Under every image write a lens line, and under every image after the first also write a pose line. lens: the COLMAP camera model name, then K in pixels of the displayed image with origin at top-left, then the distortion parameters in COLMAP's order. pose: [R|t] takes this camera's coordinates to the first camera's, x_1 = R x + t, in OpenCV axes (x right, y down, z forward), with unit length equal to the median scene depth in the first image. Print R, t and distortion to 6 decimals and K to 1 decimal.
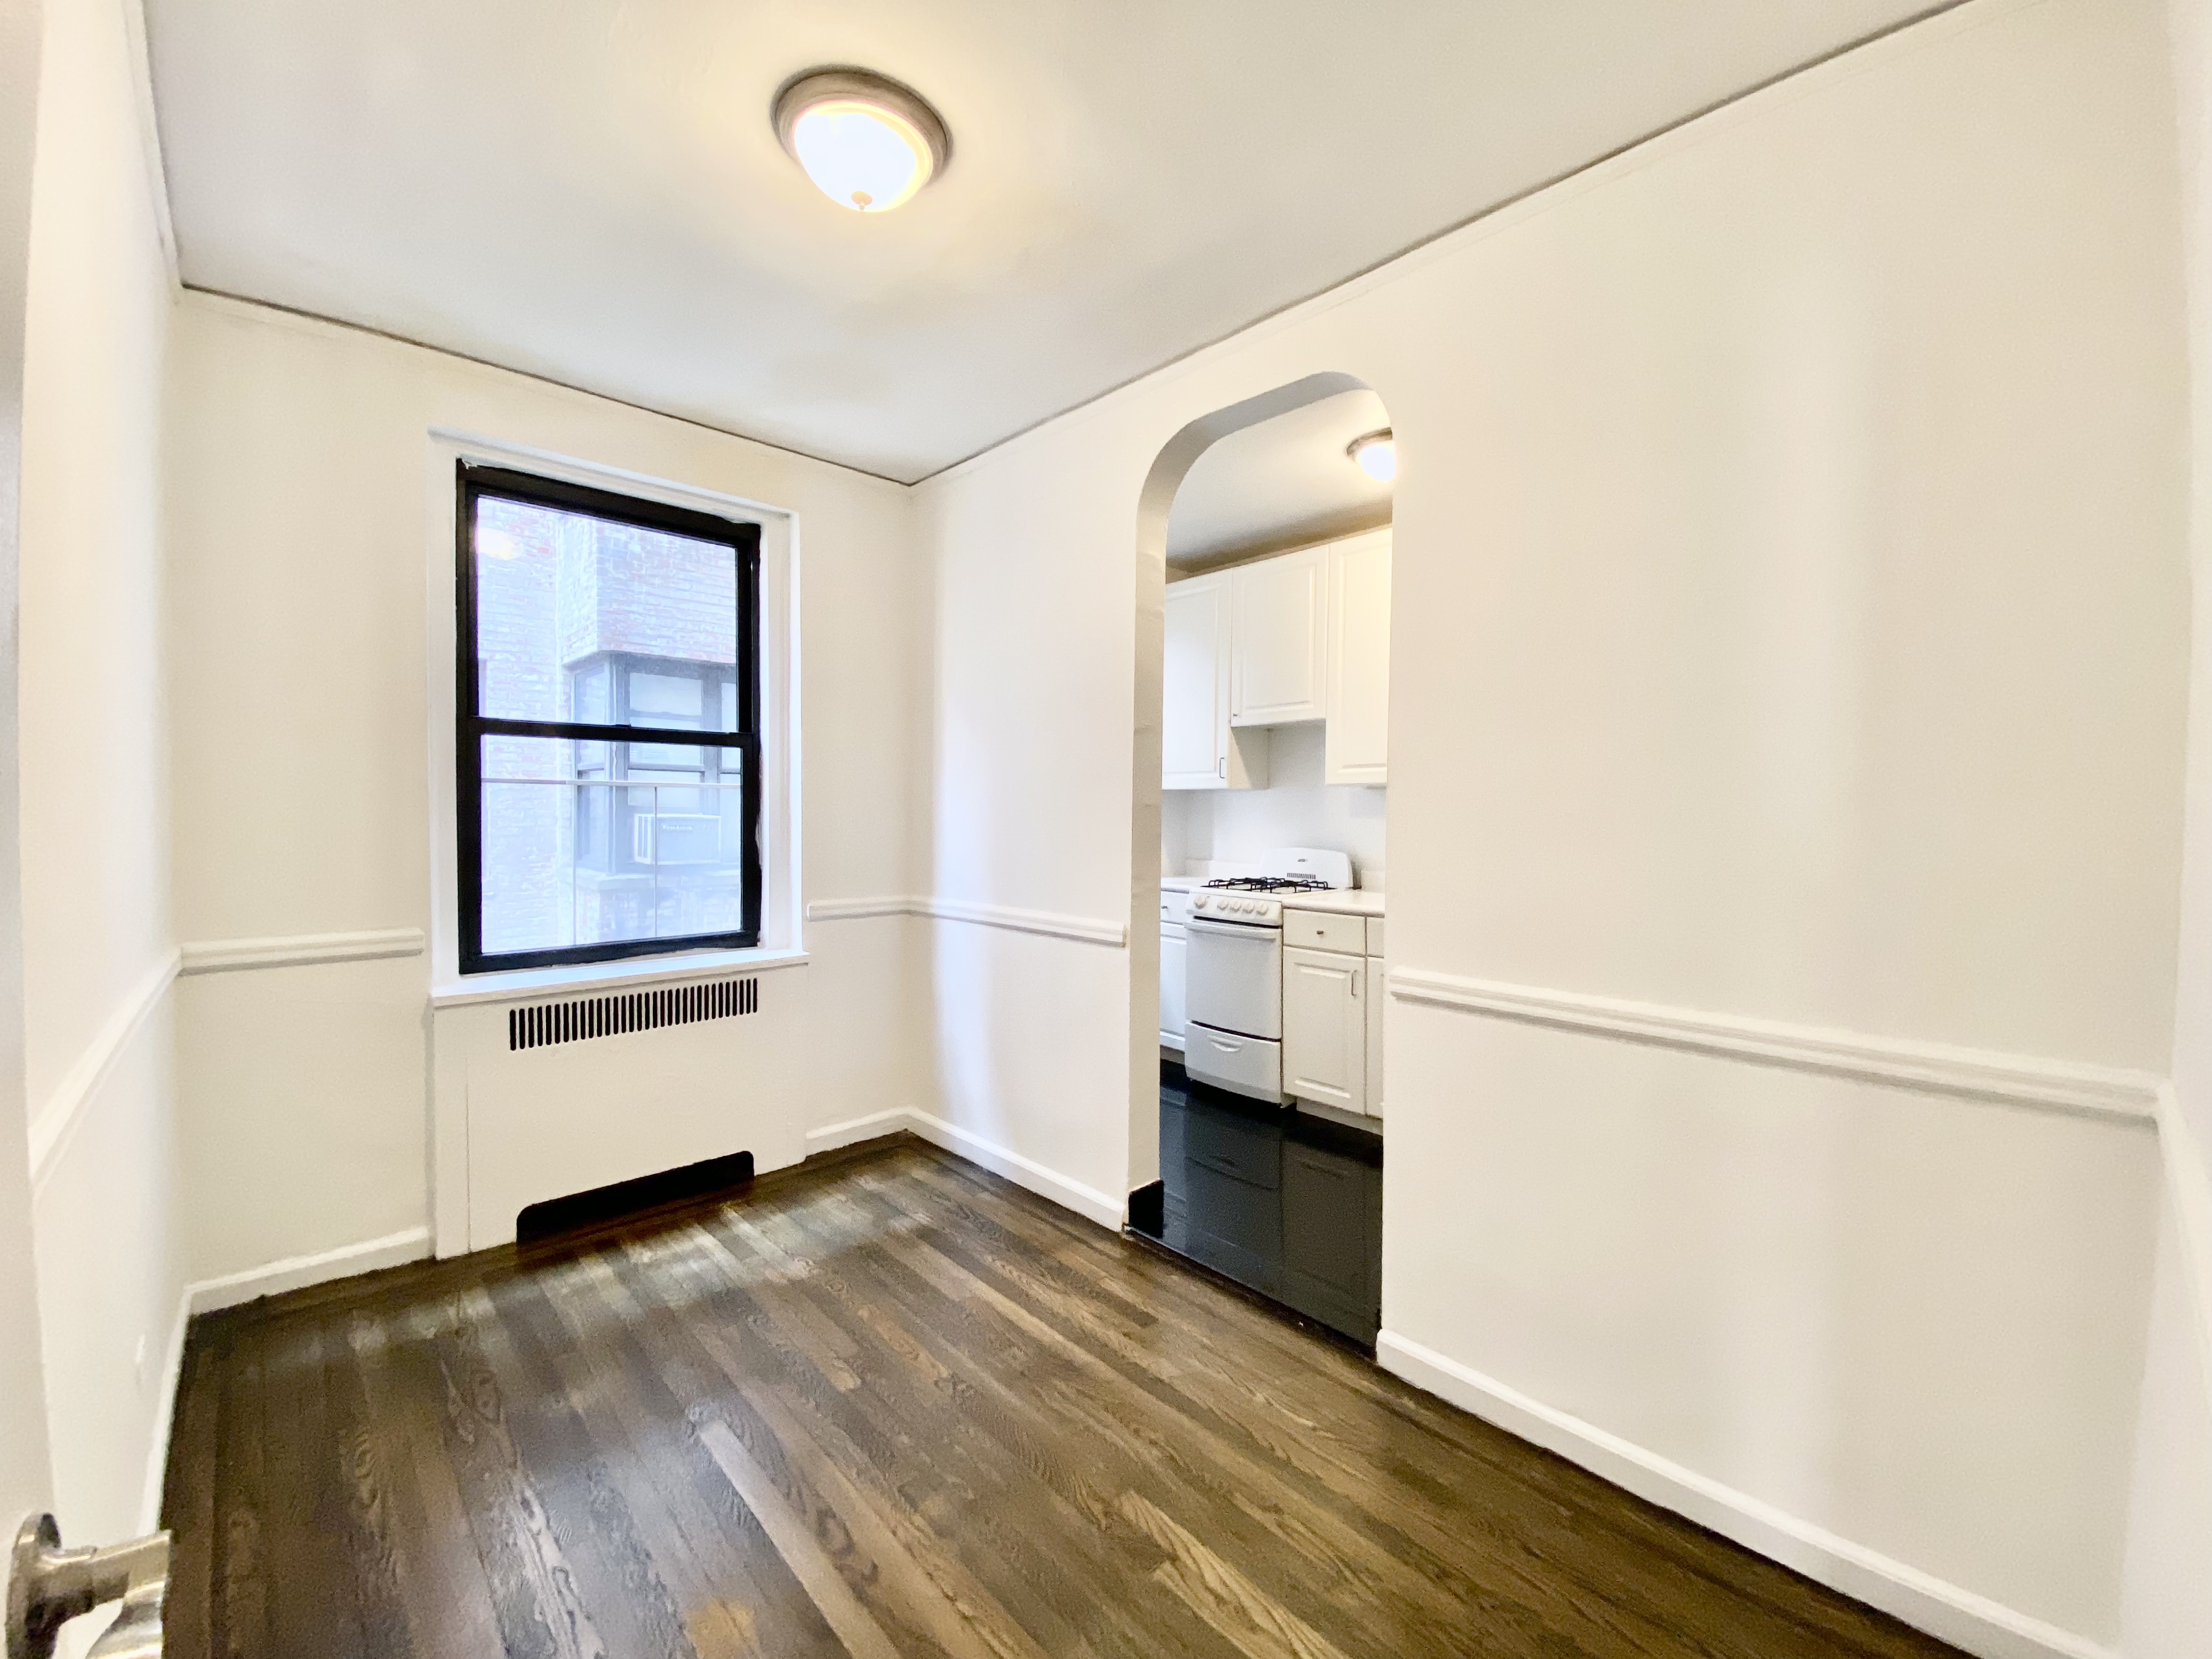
lens RADIAL K [[905.6, 0, 1106.7], [0, 905.6, 831.9], [0, 0, 1]] dist [0.009346, -0.000362]
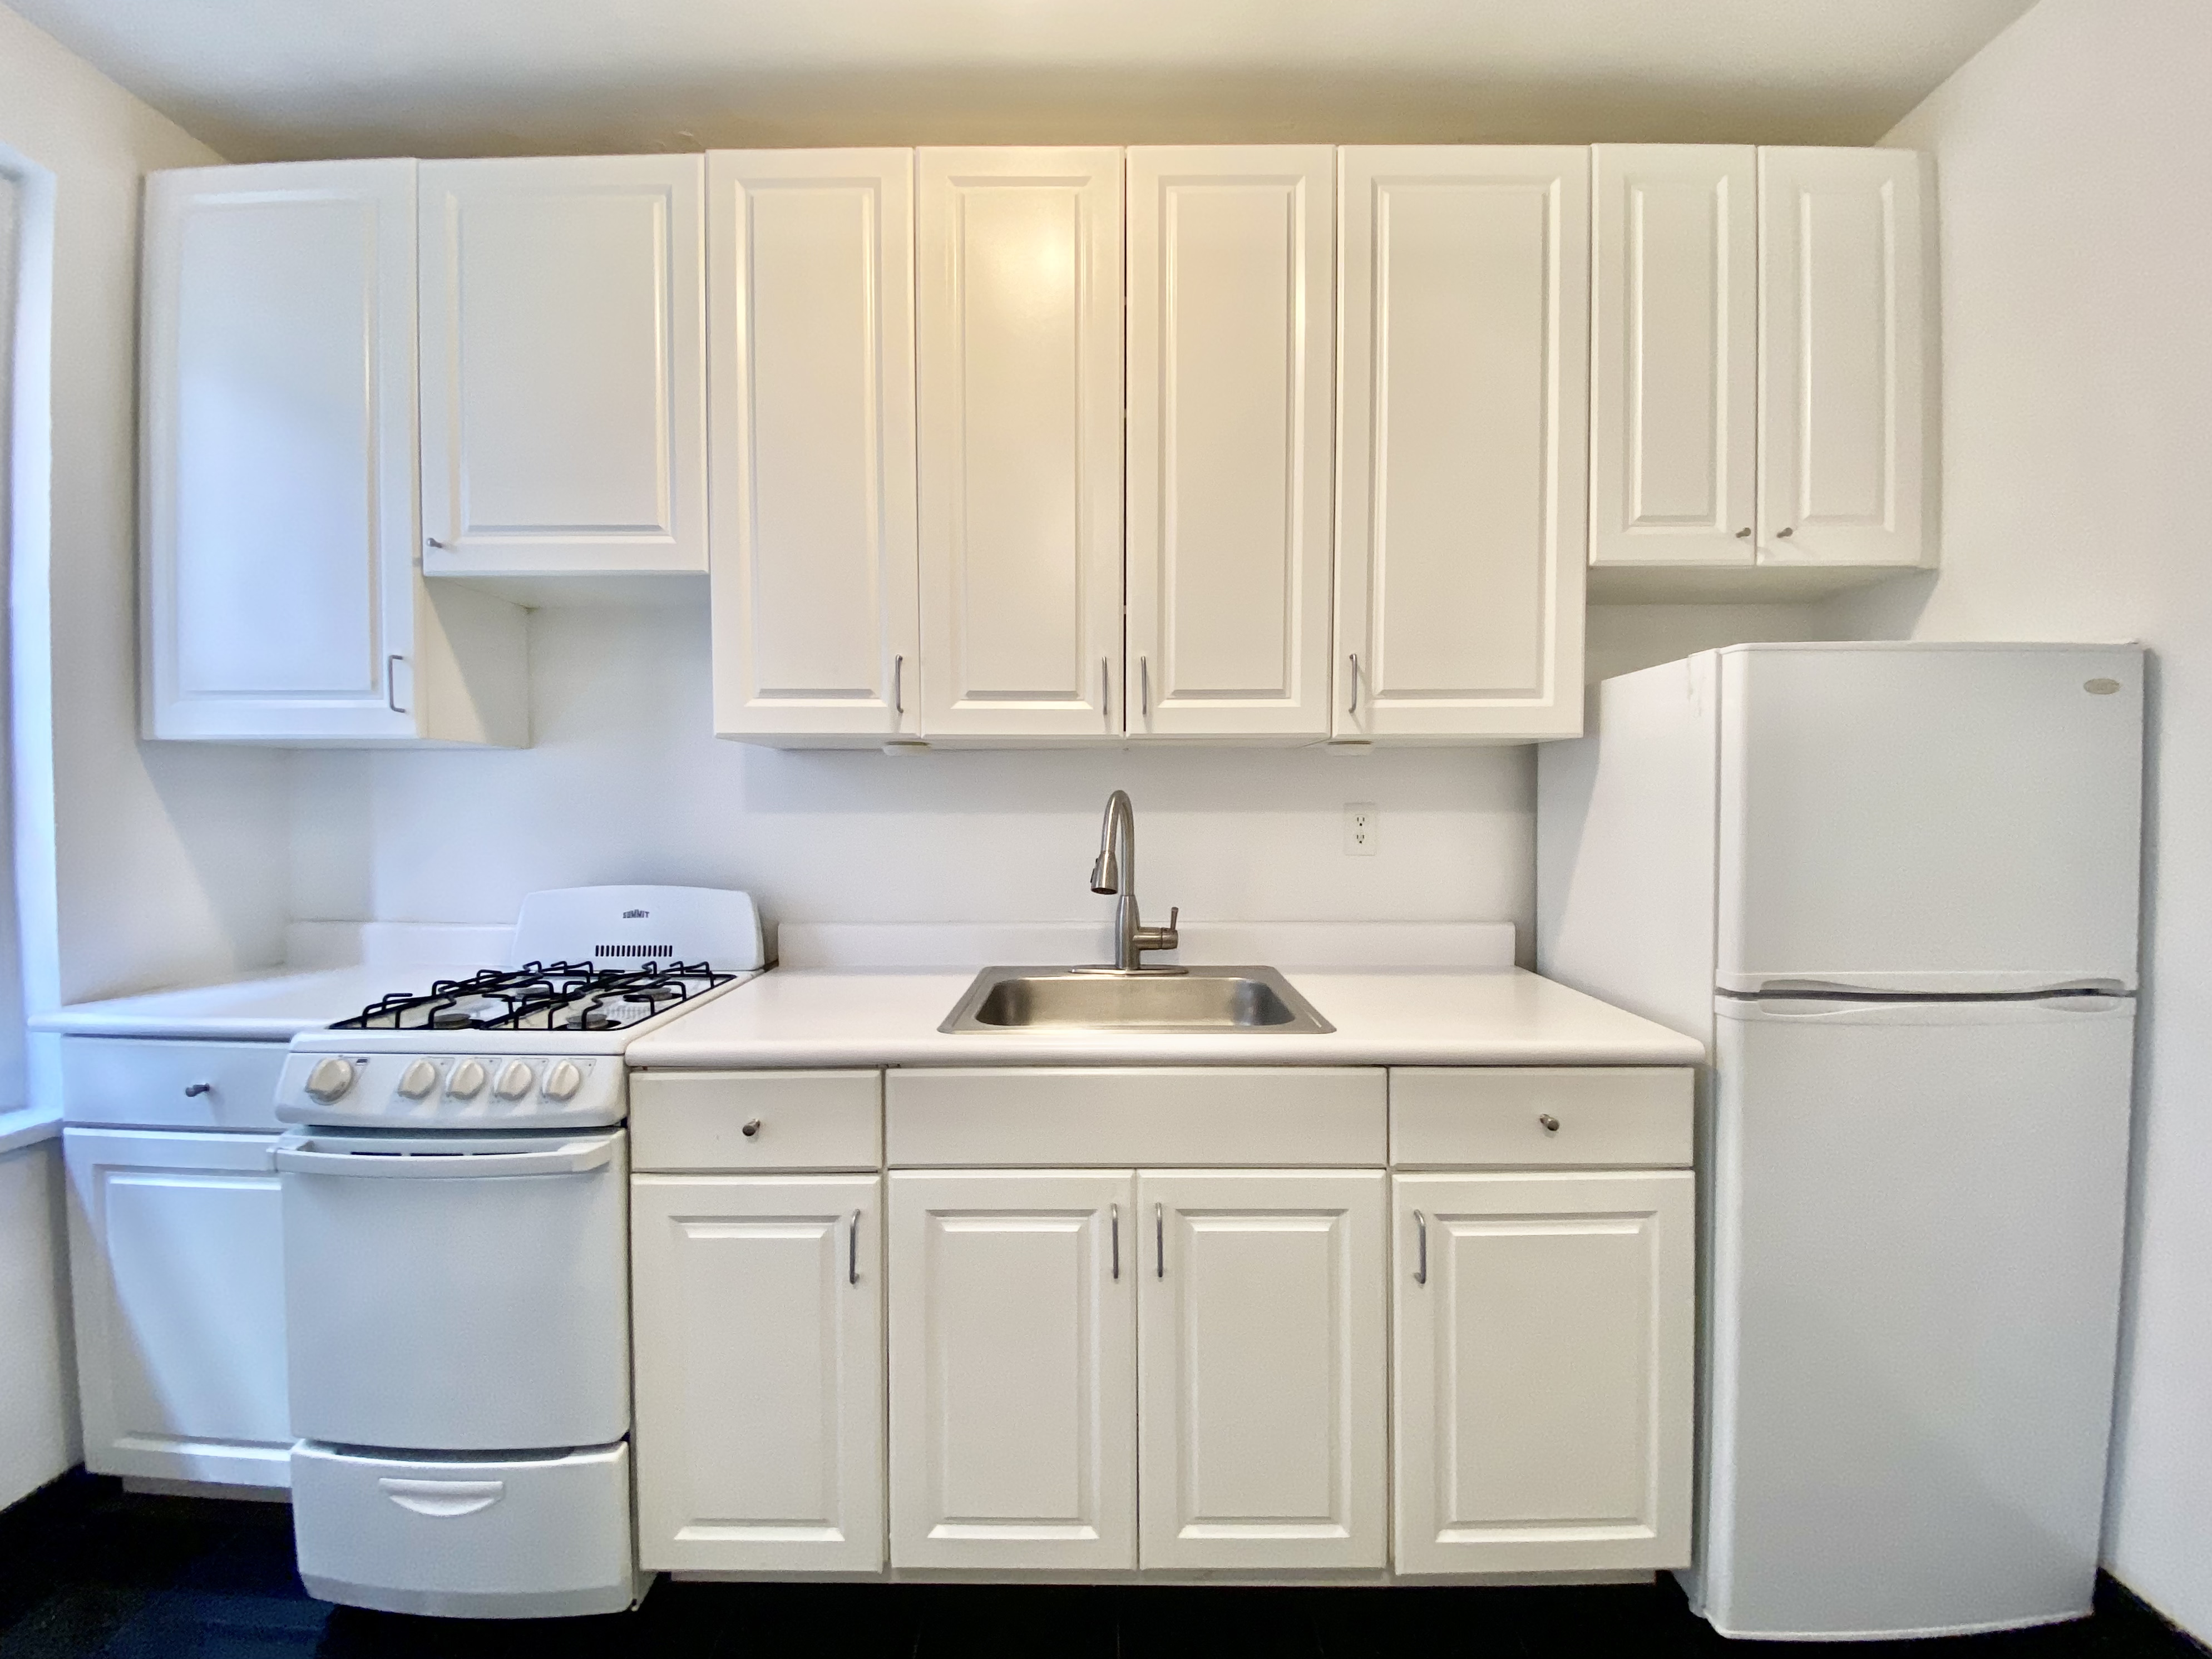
lens RADIAL K [[905.5, 0, 1061.2], [0, 905.5, 822.7], [0, 0, 1]] dist [0.009346, -0.000362]
pose [[0.720413, -0.027169, 0.693013, 0.069020], [0.035560, 0.999365, 0.002213, -0.007533], [-0.692633, 0.023050, 0.720922, 0.590798]]
